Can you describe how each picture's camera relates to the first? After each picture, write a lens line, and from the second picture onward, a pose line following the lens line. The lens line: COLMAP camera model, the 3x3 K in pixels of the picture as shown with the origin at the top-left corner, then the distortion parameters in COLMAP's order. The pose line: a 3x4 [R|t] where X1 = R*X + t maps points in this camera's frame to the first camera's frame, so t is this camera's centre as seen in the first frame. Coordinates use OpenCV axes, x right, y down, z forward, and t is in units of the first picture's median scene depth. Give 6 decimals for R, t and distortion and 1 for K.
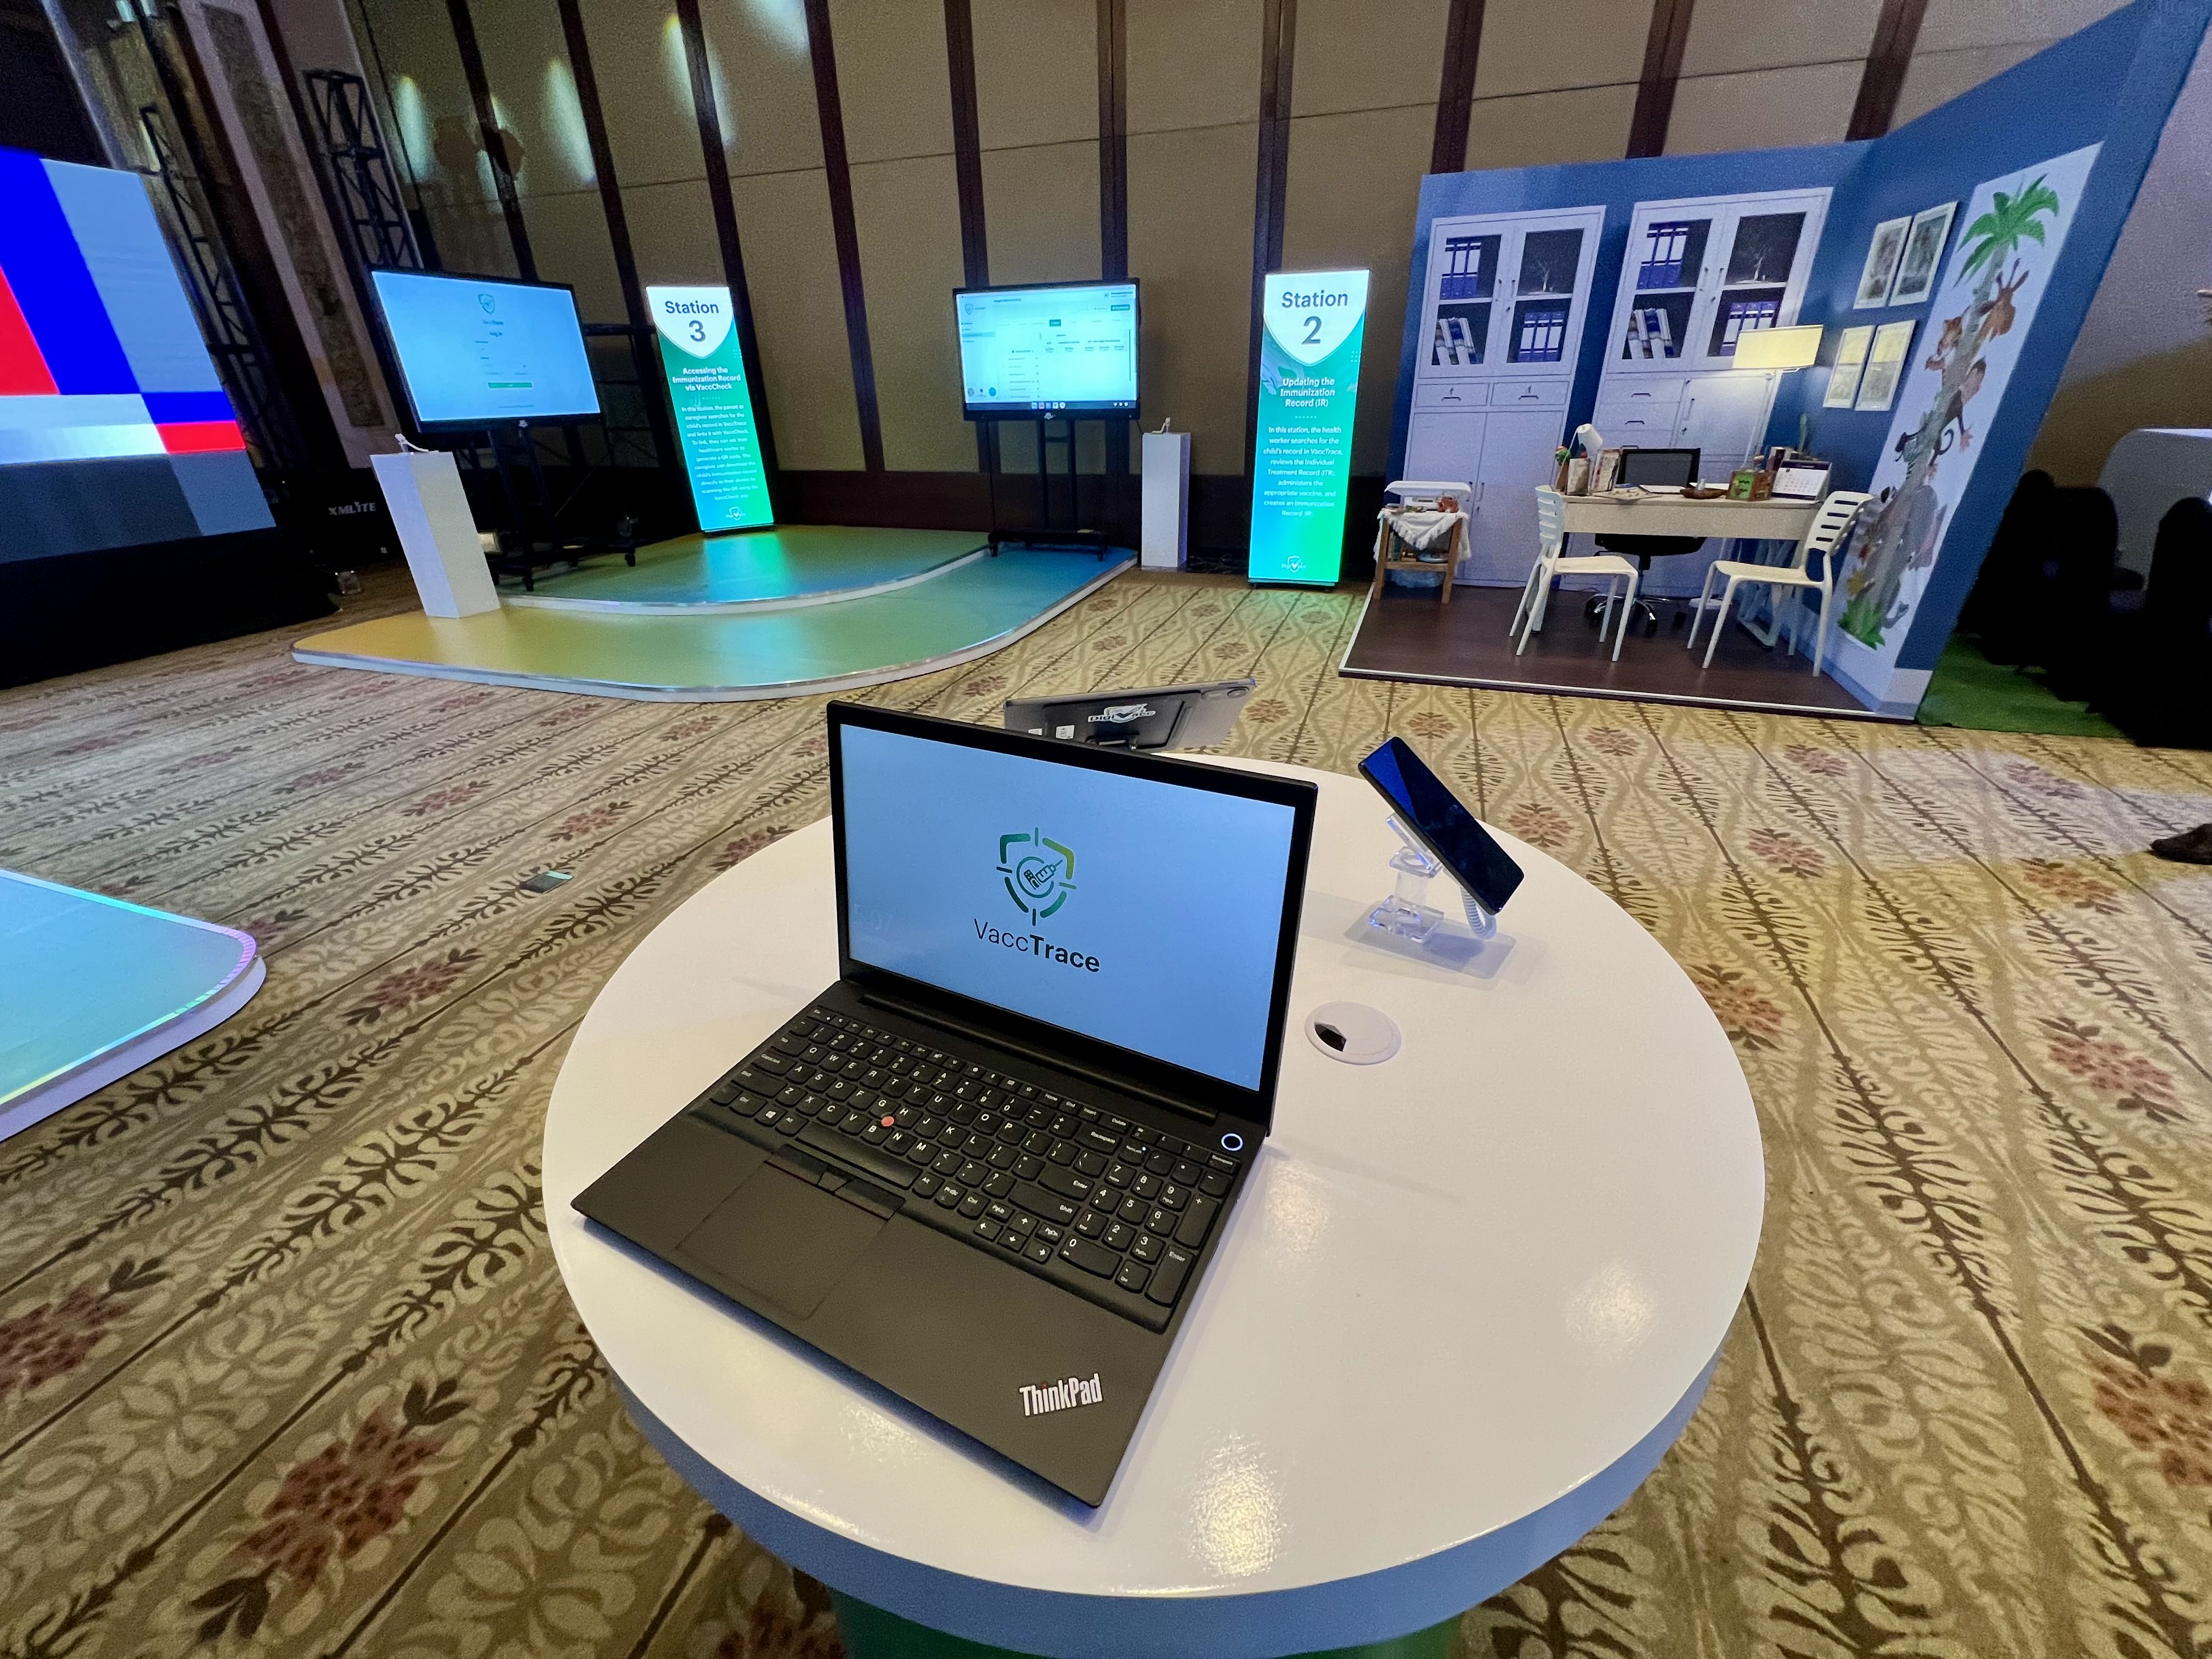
lens RADIAL K [[899.3, 0, 1106.0], [0, 899.3, 829.5], [0, 0, 1]] dist [-0.000670, -0.000168]
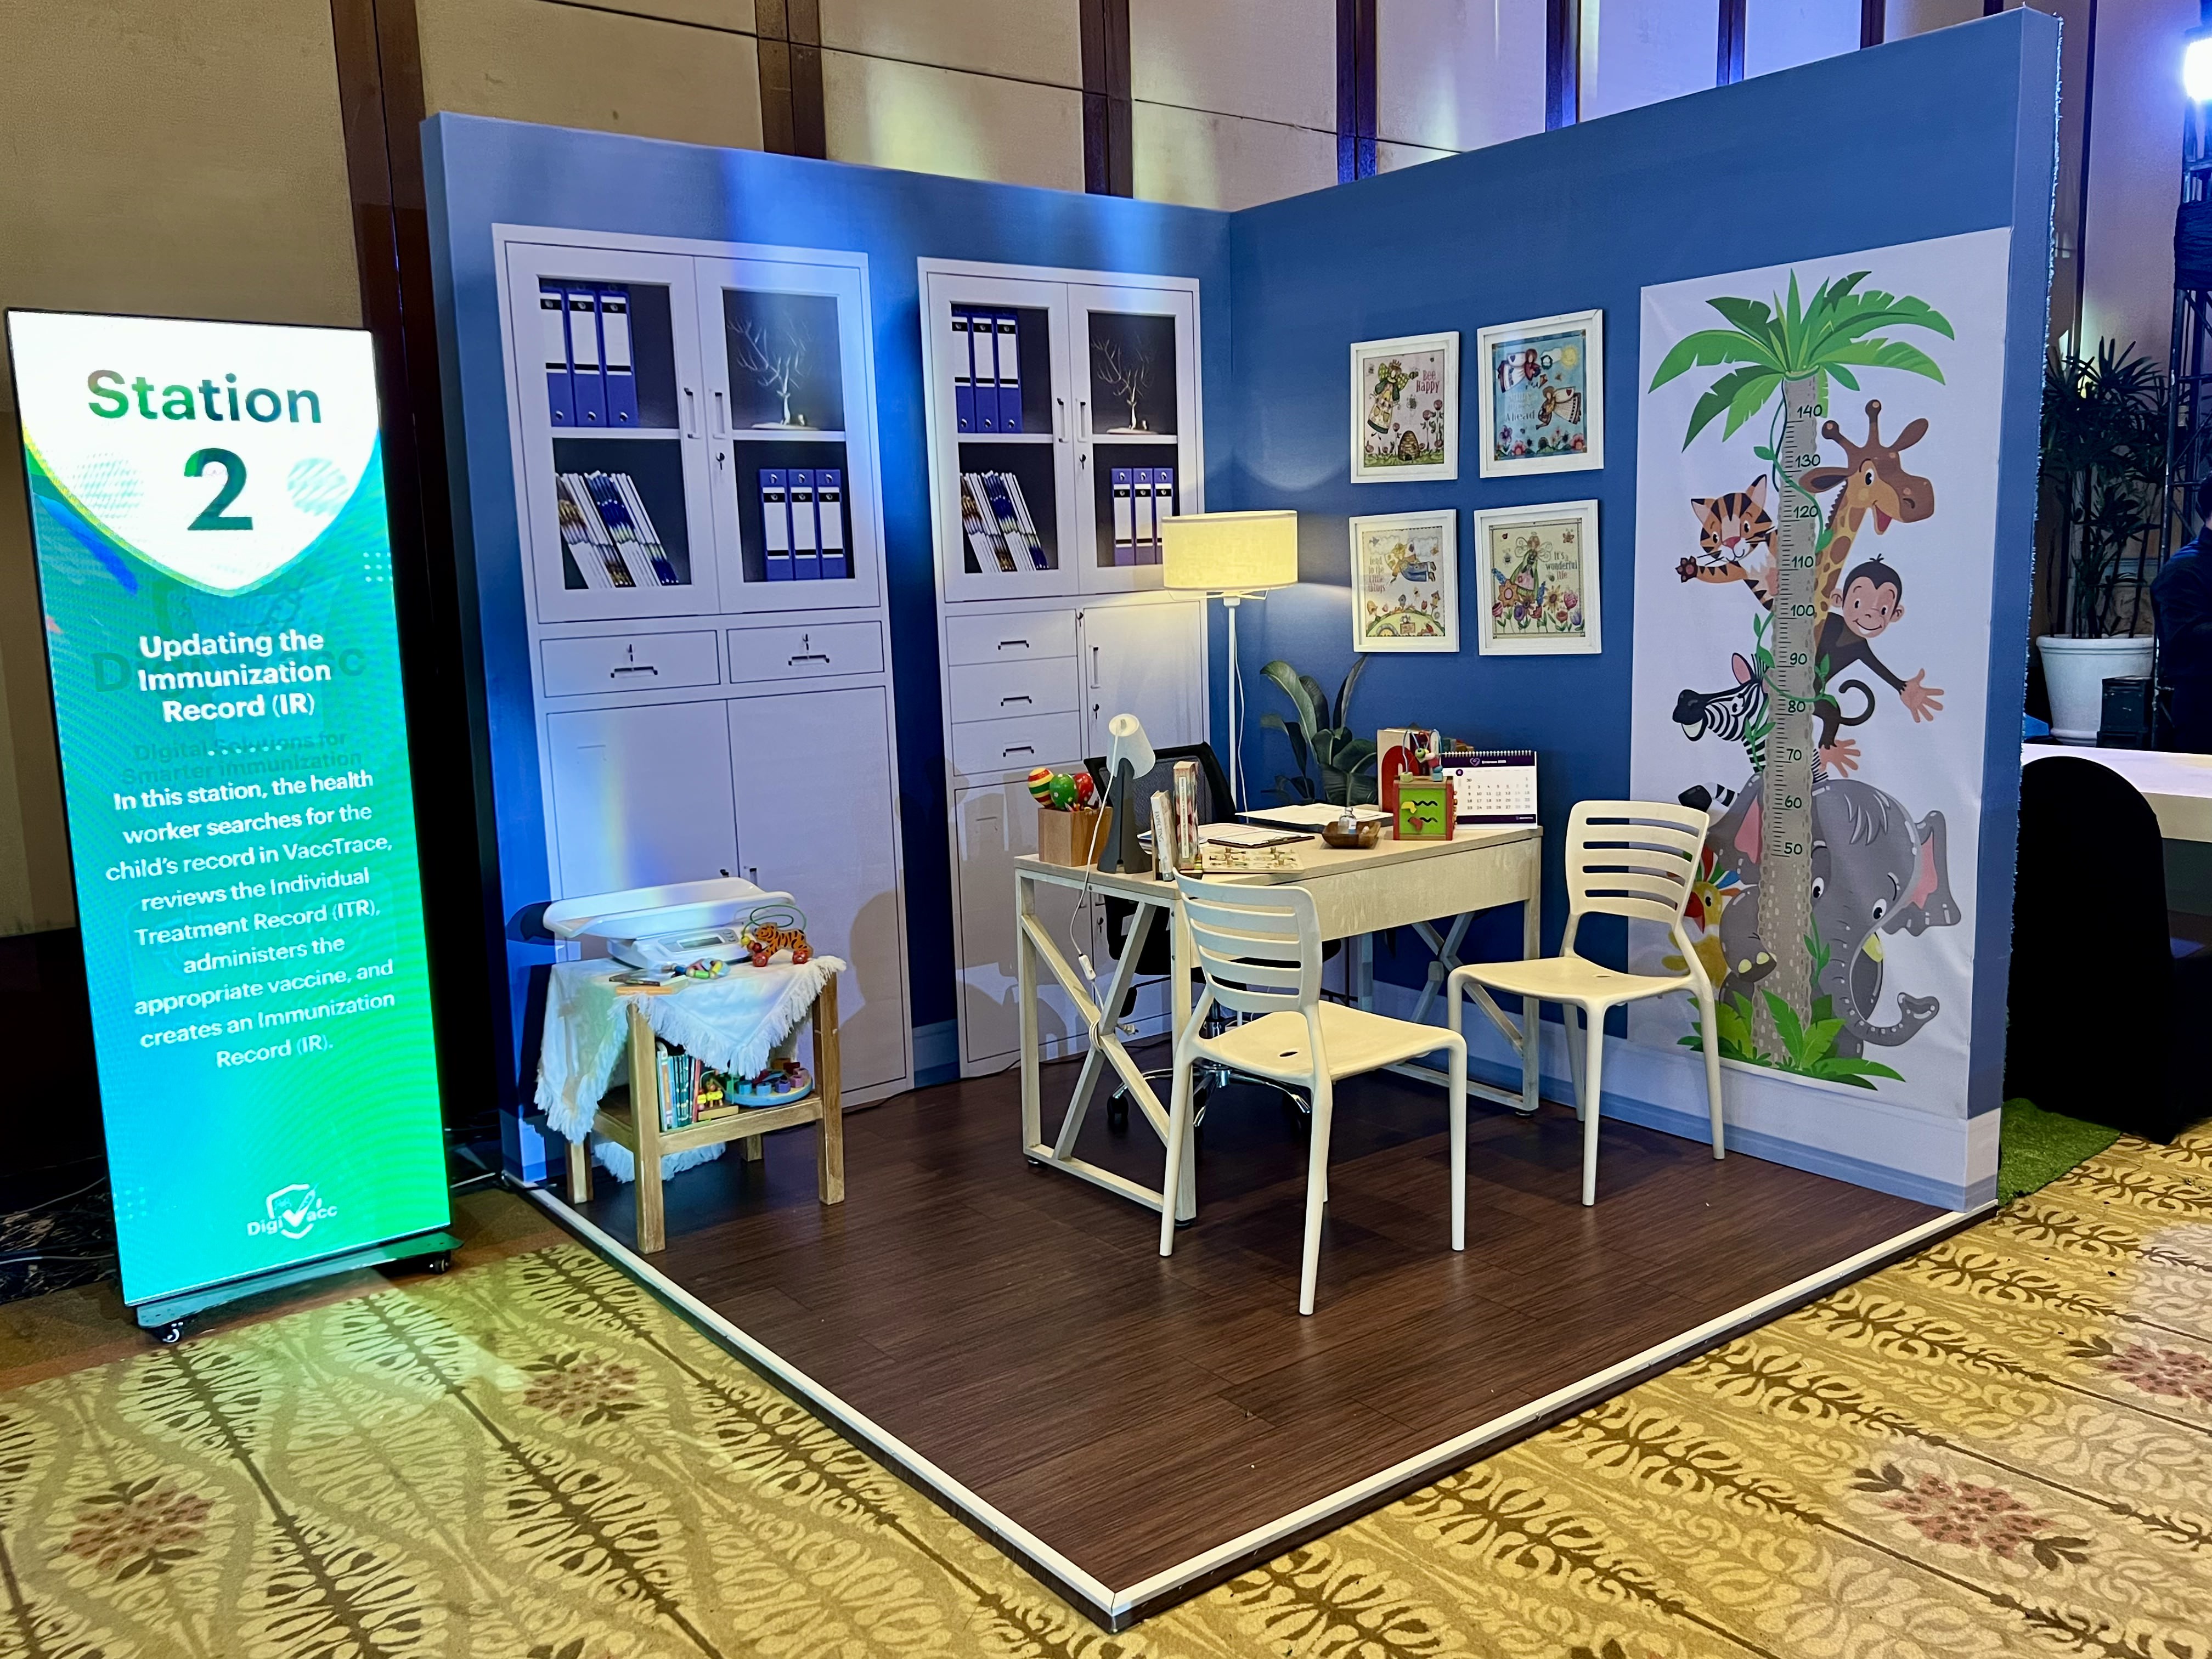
lens RADIAL K [[1808.4, 0, 1106.0], [0, 1808.4, 829.5], [0, 0, 1]] dist [0.066925, -0.101520]
pose [[0.547477, -0.122415, 0.827818, -0.157367], [0.395371, 0.909706, -0.126954, -0.313286], [-0.737530, 0.396800, 0.546442, 0.599627]]
